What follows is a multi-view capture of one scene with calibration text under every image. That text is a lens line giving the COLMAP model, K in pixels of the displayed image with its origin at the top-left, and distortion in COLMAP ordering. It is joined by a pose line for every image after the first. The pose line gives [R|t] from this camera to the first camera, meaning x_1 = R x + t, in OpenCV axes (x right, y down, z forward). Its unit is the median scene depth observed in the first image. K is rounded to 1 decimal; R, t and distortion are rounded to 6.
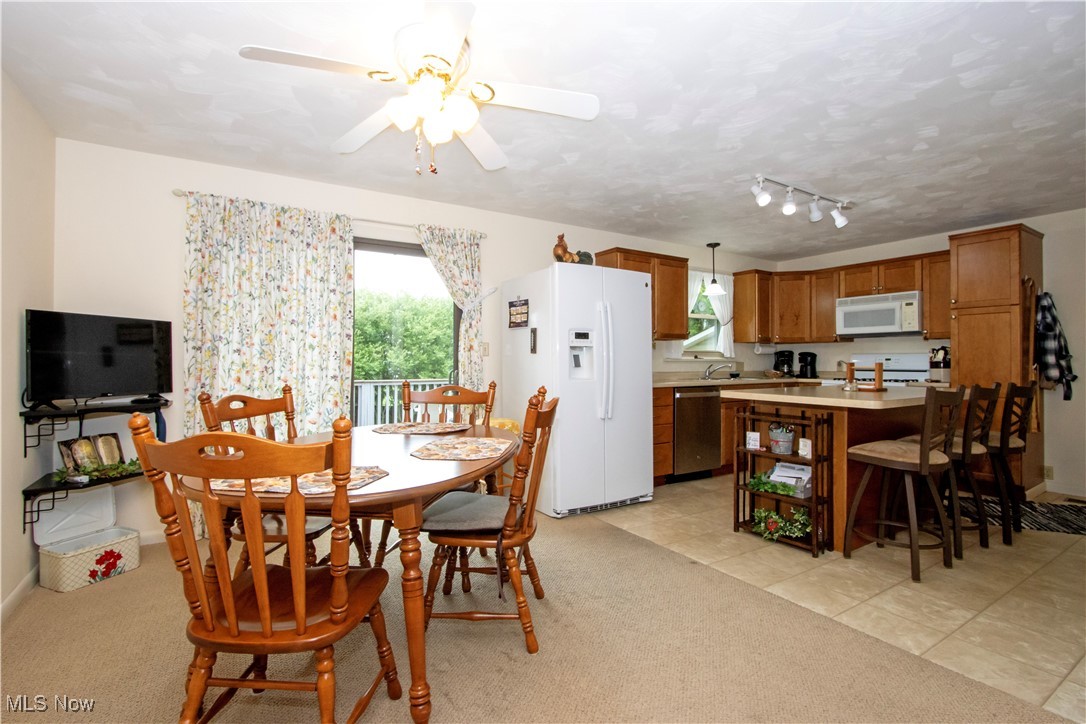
lens RADIAL K [[498.7, 0, 546.4], [0, 498.7, 361.6], [0, 0, 1]] dist [-0.005512, 0.001681]
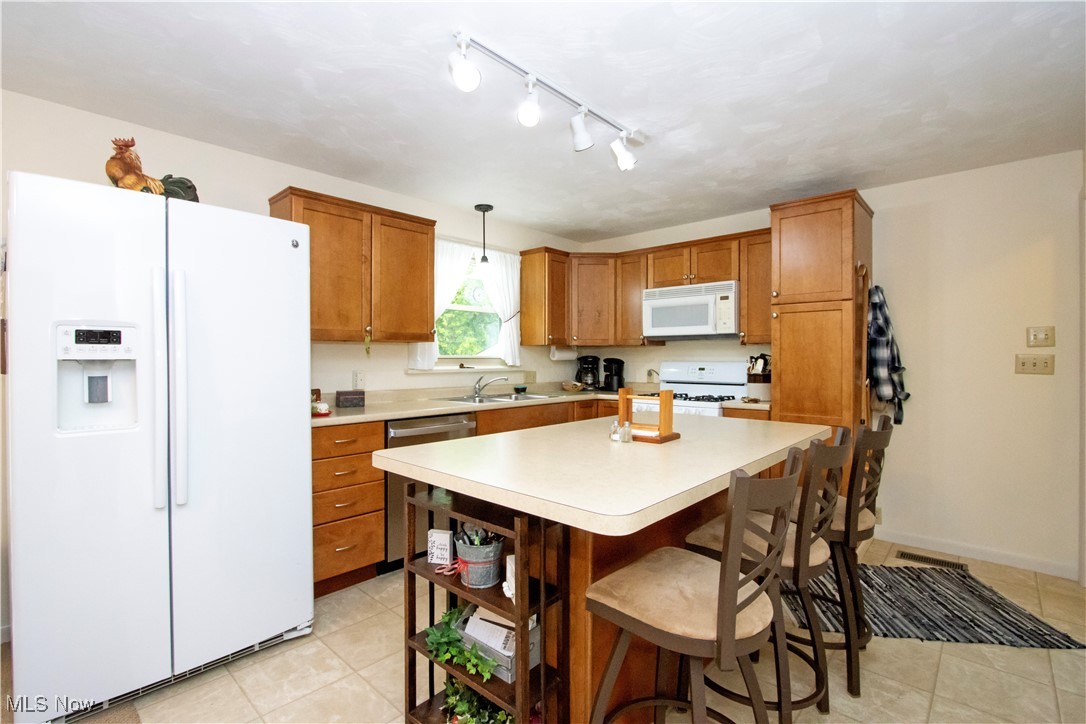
lens RADIAL K [[498.7, 0, 536.3], [0, 498.7, 364.6], [0, 0, 1]] dist [-0.005512, 0.001681]
pose [[0.969001, -0.003680, 0.247029, 0.287278], [0.000431, 0.999913, 0.013203, -0.025989], [-0.247056, -0.012687, 0.968918, 0.363578]]
